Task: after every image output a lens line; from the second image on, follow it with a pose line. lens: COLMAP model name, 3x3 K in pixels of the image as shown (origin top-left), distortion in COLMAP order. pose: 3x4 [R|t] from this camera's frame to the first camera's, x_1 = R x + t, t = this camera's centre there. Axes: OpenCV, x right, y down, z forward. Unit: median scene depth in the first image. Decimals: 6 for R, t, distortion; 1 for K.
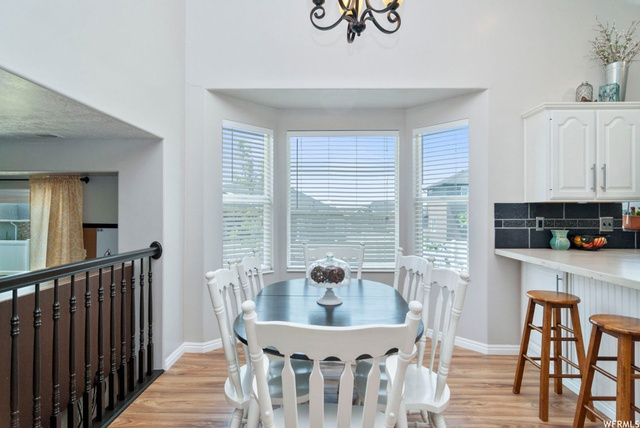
lens RADIAL K [[343.5, 0, 322.8], [0, 343.5, 209.3], [0, 0, 1]] dist [-0.002060, 0.002653]
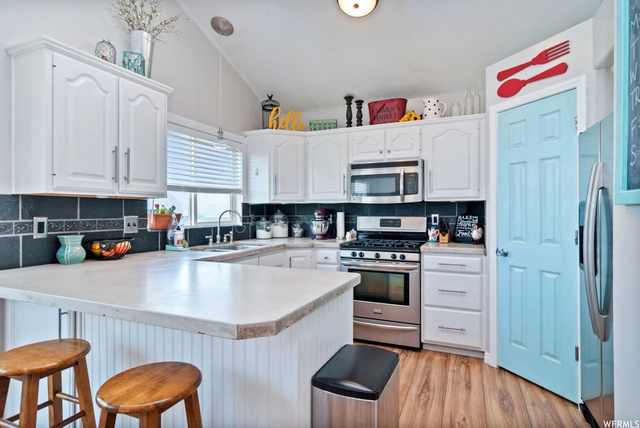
lens RADIAL K [[343.5, 0, 322.6], [0, 343.5, 212.6], [0, 0, 1]] dist [-0.002060, 0.002653]
pose [[0.372649, -0.001513, 0.927971, 0.238308], [-0.006295, 0.999972, 0.004158, 0.008417], [-0.927951, -0.007392, 0.372629, 0.272832]]
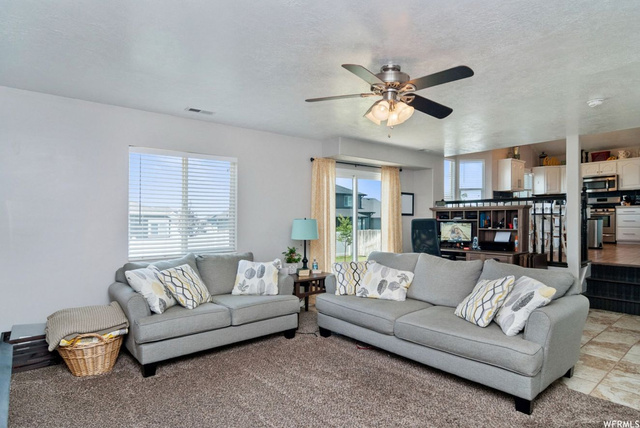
lens RADIAL K [[343.5, 0, 319.1], [0, 343.5, 217.4], [0, 0, 1]] dist [-0.002060, 0.002653]
pose [[0.784939, 0.000483, 0.619572, -3.105484], [-0.003787, 0.999985, 0.004018, 0.253122], [-0.619561, -0.005501, 0.784929, -0.492939]]
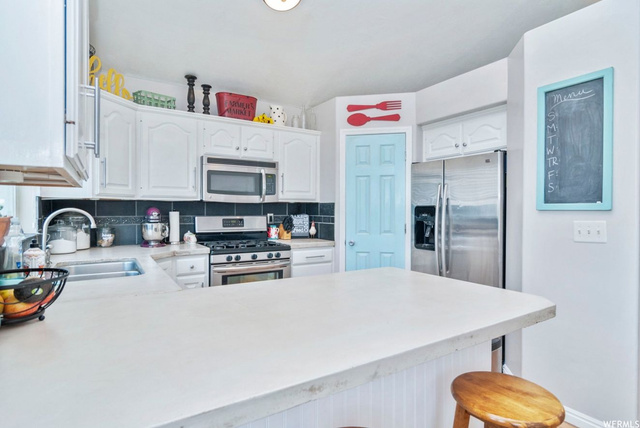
lens RADIAL K [[343.5, 0, 321.2], [0, 343.5, 211.4], [0, 0, 1]] dist [-0.002060, 0.002653]
pose [[-0.558908, -0.004794, 0.829216, 0.346717], [-0.009203, 0.999958, -0.000421, 0.006774], [-0.829179, -0.007866, -0.558928, 1.085961]]
